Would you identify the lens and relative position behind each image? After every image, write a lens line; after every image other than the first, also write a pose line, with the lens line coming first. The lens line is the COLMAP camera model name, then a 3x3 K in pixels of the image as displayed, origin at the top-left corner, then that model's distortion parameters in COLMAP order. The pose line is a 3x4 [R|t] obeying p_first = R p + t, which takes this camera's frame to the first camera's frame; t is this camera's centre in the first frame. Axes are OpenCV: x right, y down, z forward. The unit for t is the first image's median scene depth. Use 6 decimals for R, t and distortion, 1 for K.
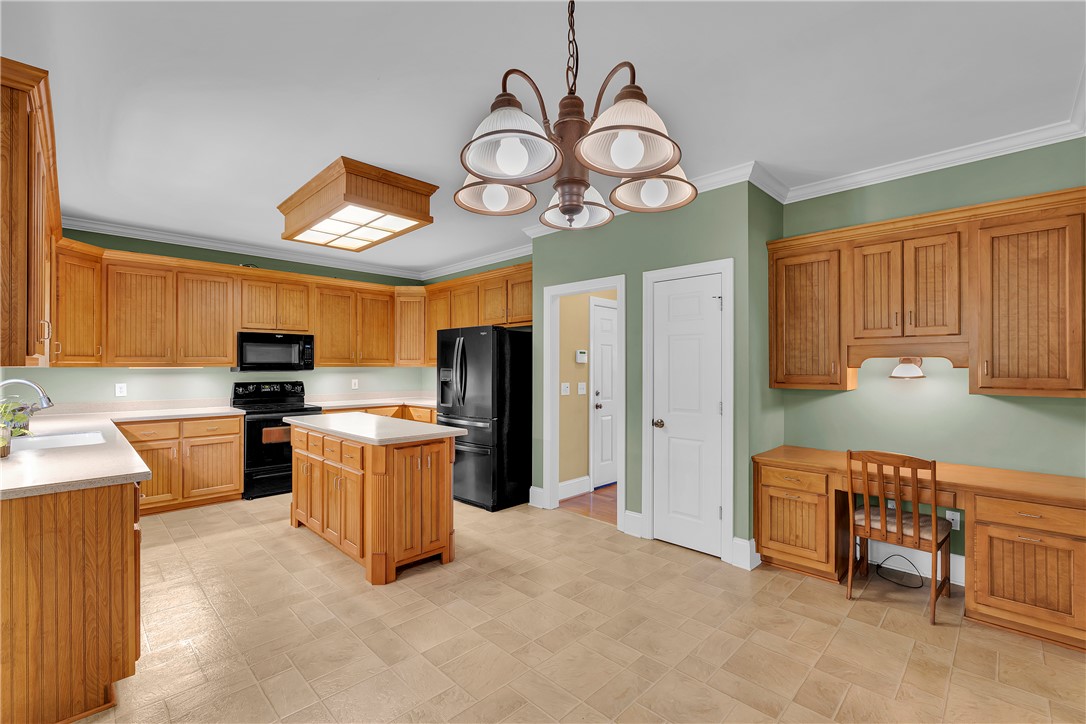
lens RADIAL K [[459.3, 0, 547.5], [0, 459.3, 365.5], [0, 0, 1]] dist [-0.008934, -0.000132]
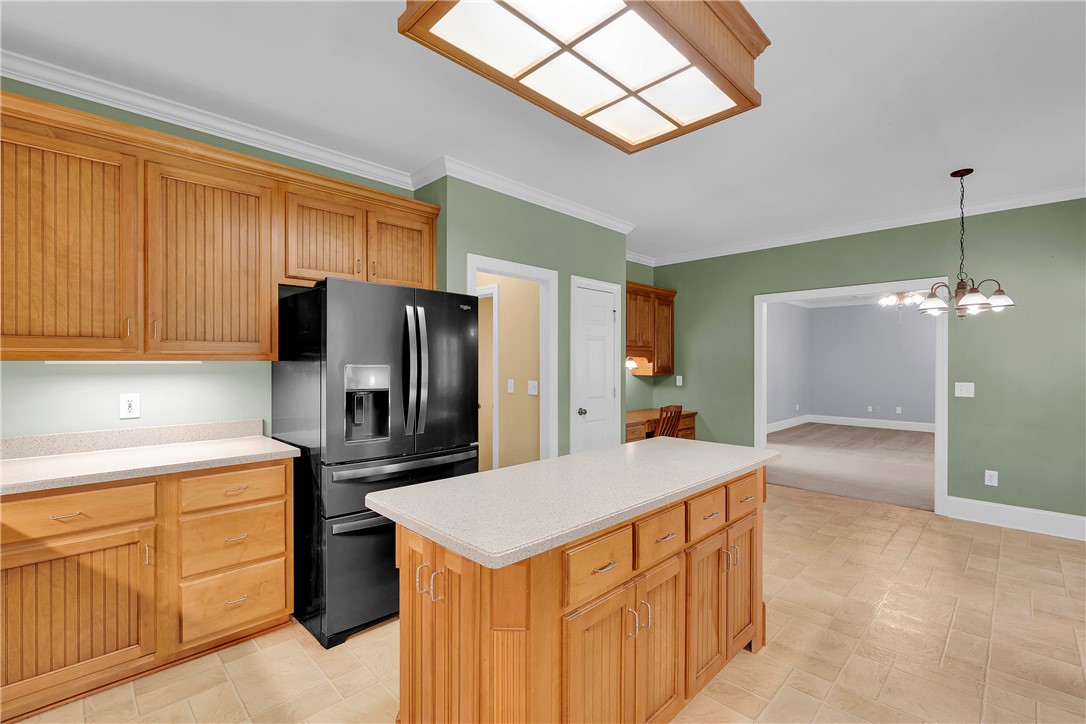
lens RADIAL K [[475.7, 0, 528.7], [0, 475.7, 361.3], [0, 0, 1]] dist [-0.000684, 0.000048]
pose [[0.027725, 0.004883, 0.999604, -0.732147], [-0.005228, 0.999975, -0.004740, 0.005689], [-0.999602, -0.005094, 0.027749, 0.847255]]
